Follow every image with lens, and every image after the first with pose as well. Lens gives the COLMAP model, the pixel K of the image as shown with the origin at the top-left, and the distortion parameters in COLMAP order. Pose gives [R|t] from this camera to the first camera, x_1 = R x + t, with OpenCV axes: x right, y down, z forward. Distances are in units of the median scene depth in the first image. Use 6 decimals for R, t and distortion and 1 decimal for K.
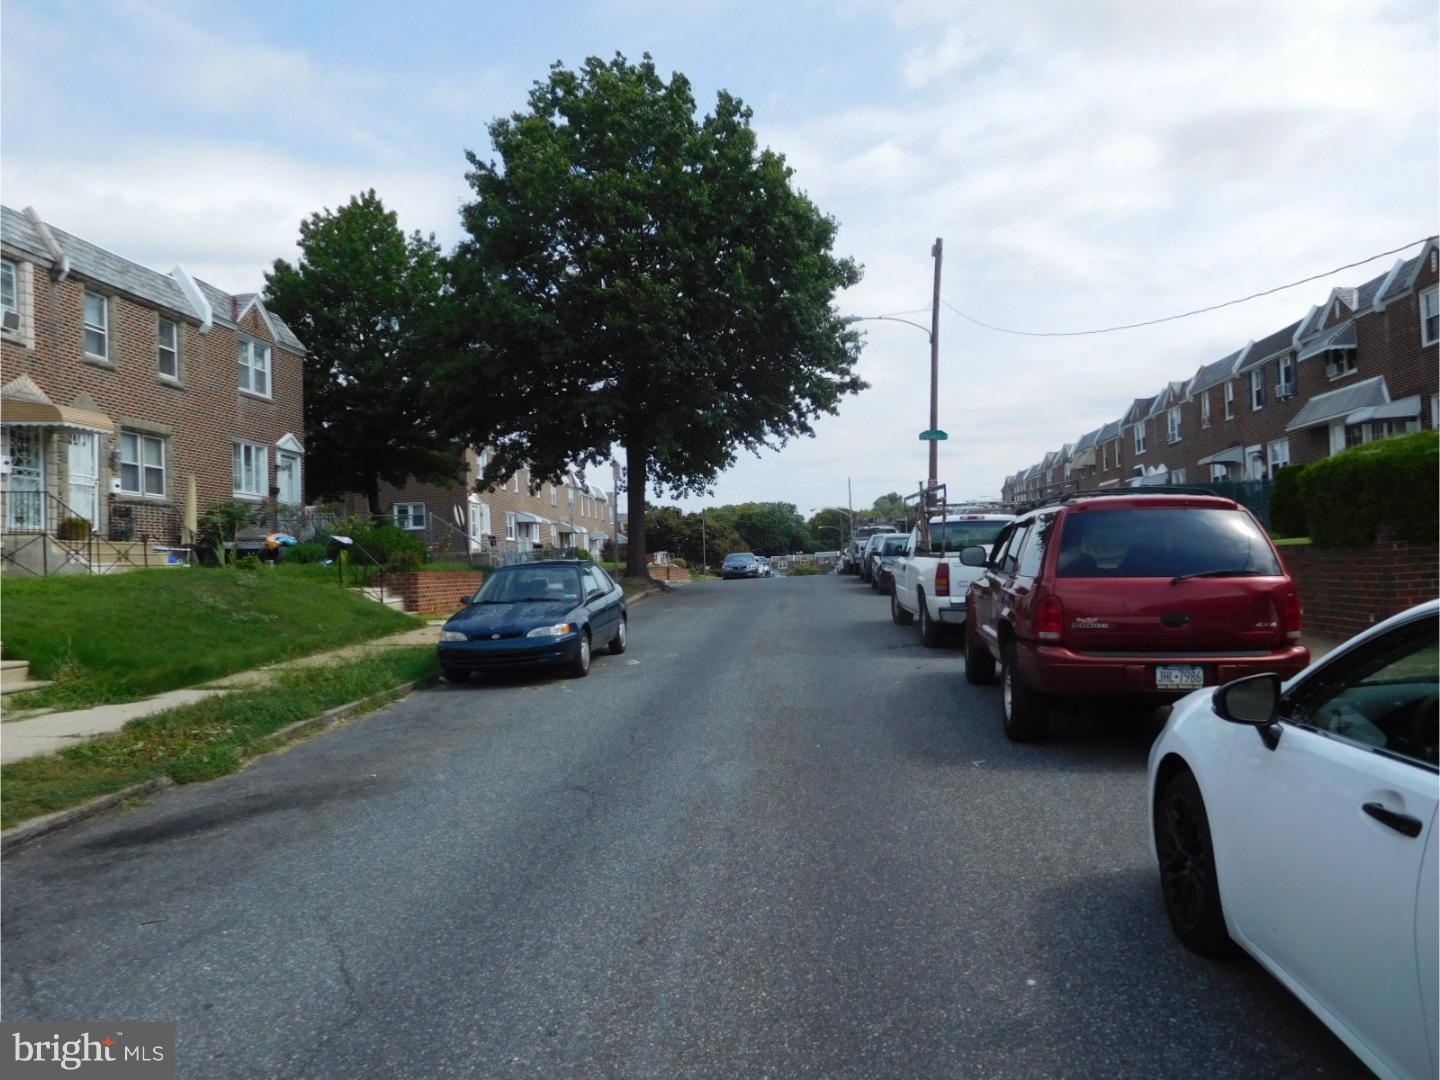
lens RADIAL K [[1075.4, 0, 767.1], [0, 1075.4, 484.5], [0, 0, 1]] dist [-0.011481, 0.007207]
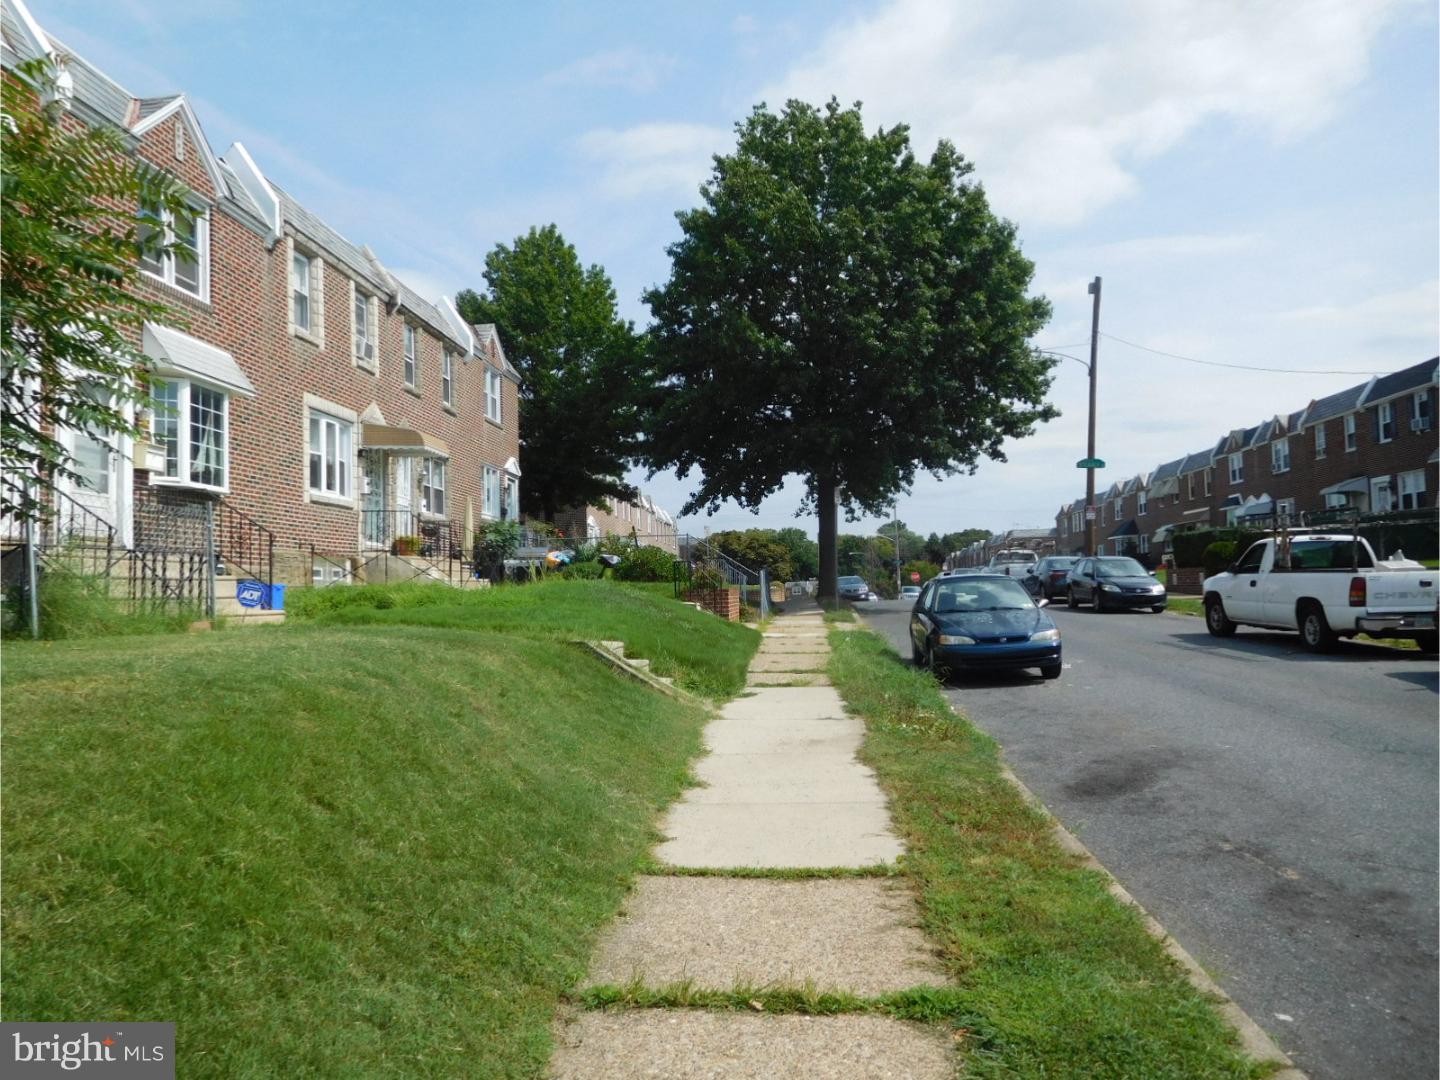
lens RADIAL K [[1075.4, 0, 719.7], [0, 1075.4, 539.9], [0, 0, 1]] dist [-0.011481, 0.007207]
pose [[0.999906, 0.006647, 0.011956, -0.221196], [-0.006957, 0.999635, 0.026101, 0.003392], [-0.011778, -0.026182, 0.999588, -0.051444]]
